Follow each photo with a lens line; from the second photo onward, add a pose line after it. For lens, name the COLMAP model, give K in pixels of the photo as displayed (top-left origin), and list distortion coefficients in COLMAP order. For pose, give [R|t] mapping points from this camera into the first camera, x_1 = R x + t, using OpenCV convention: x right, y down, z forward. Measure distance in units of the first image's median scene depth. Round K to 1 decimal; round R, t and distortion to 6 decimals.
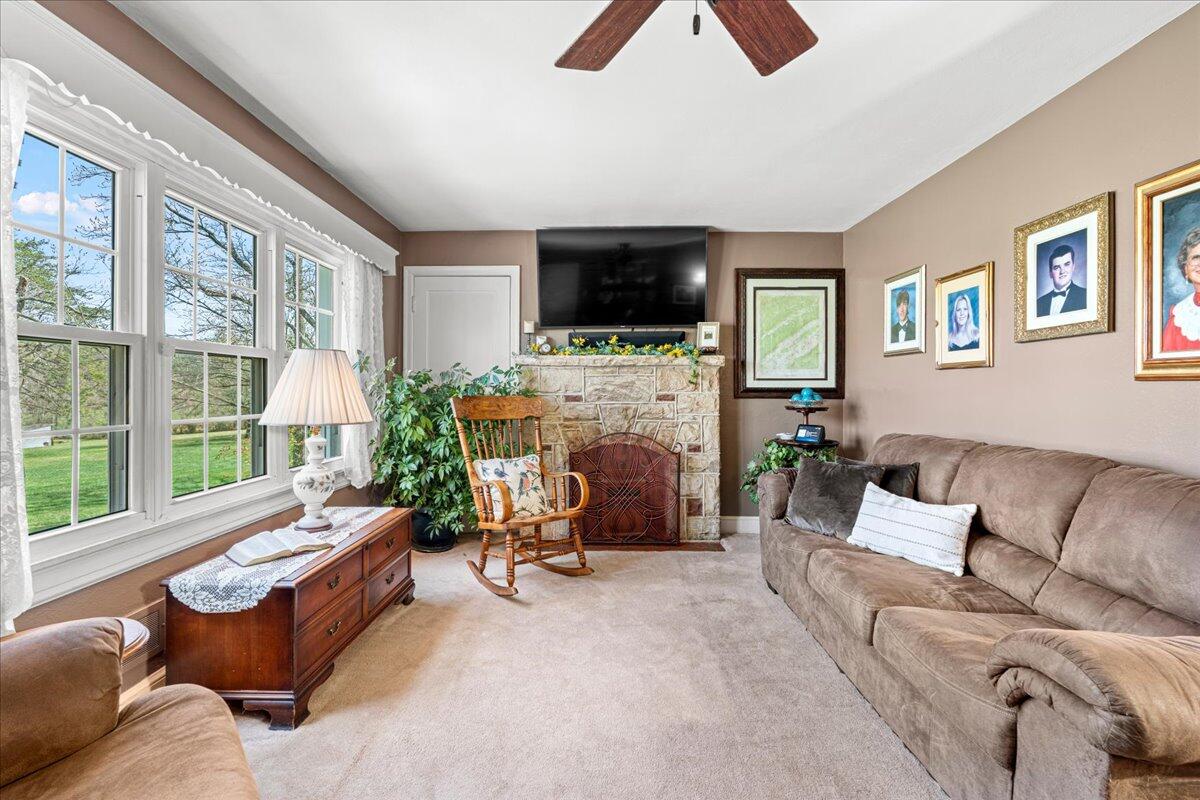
lens RADIAL K [[528.6, 0, 598.1], [0, 528.6, 388.3], [0, 0, 1]] dist [-0.004705, 0.000634]
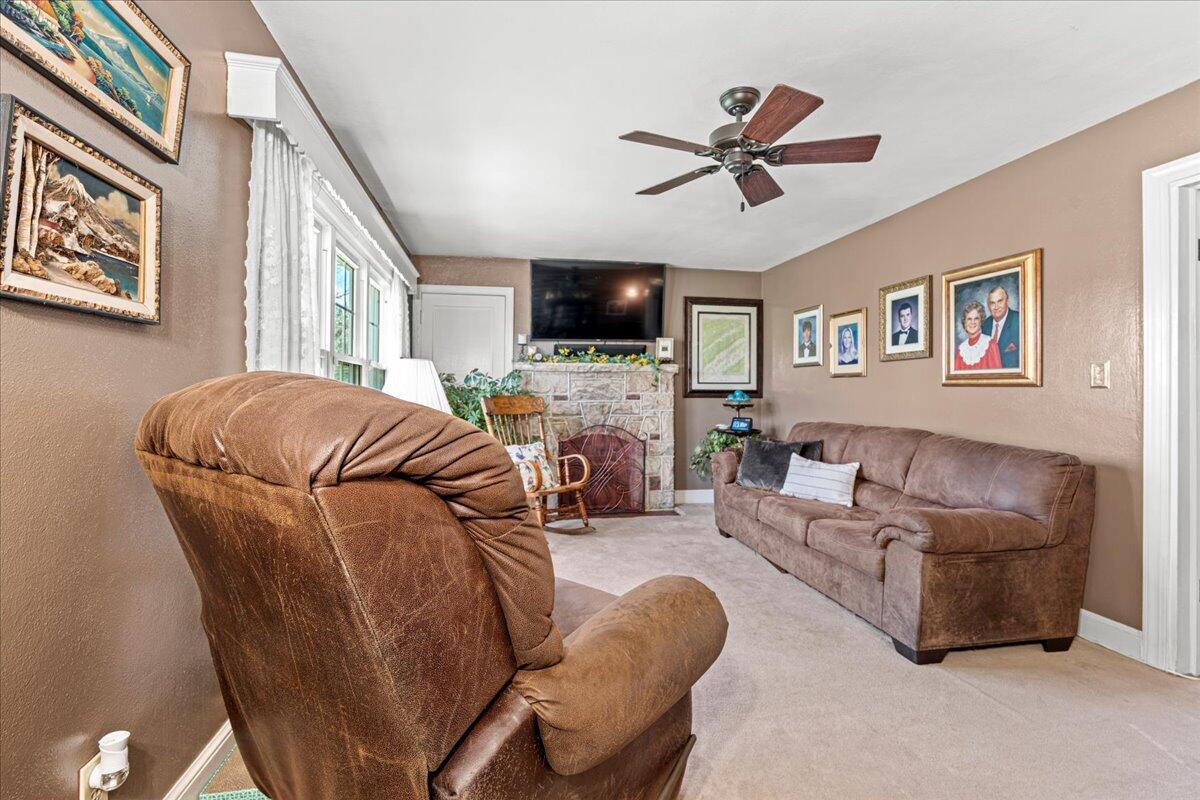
lens RADIAL K [[528.6, 0, 597.7], [0, 528.6, 383.5], [0, 0, 1]] dist [-0.004705, 0.000634]
pose [[0.982153, 0.005972, 0.187989, -0.298163], [-0.003838, 0.999924, -0.011710, 0.000251], [-0.188045, 0.010780, 0.982101, -0.349726]]
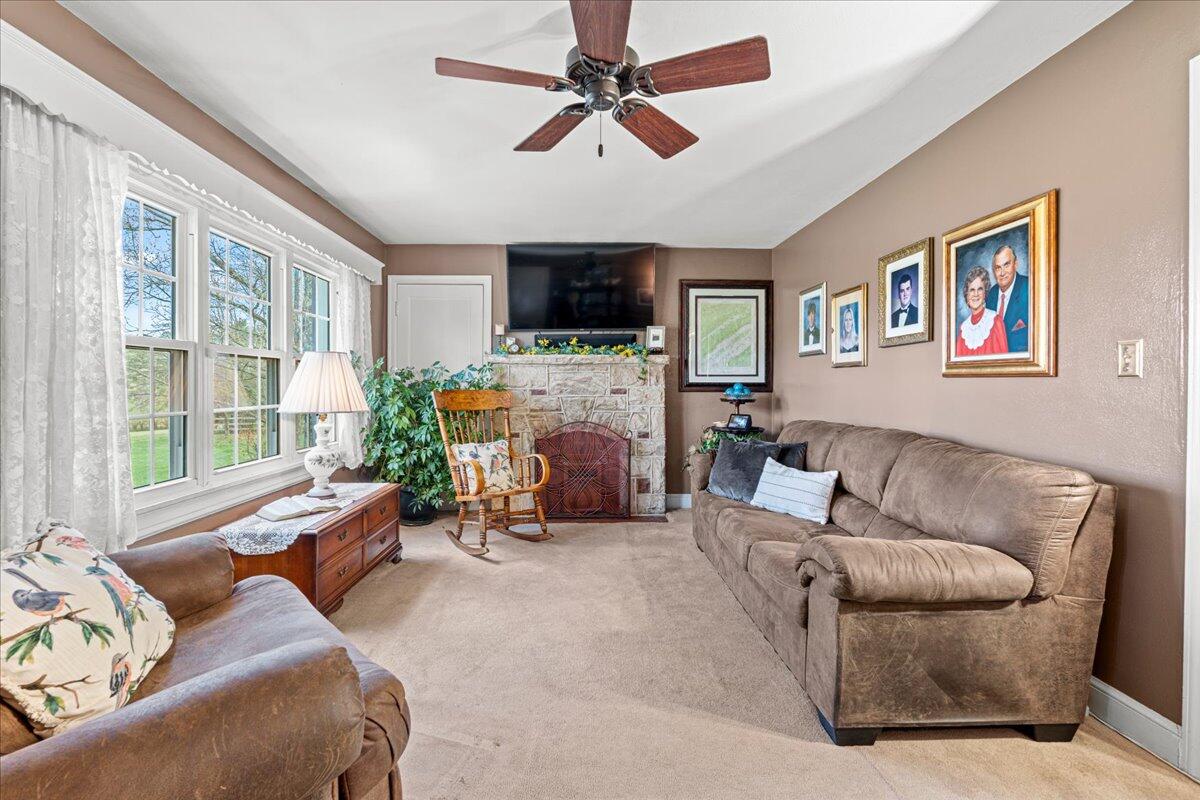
lens RADIAL K [[528.6, 0, 597.5], [0, 528.6, 385.2], [0, 0, 1]] dist [-0.004705, 0.000634]
pose [[0.998945, -0.000577, 0.045913, 0.043799], [0.000437, 0.999995, 0.003053, 0.001038], [-0.045915, -0.003029, 0.998941, -0.235424]]
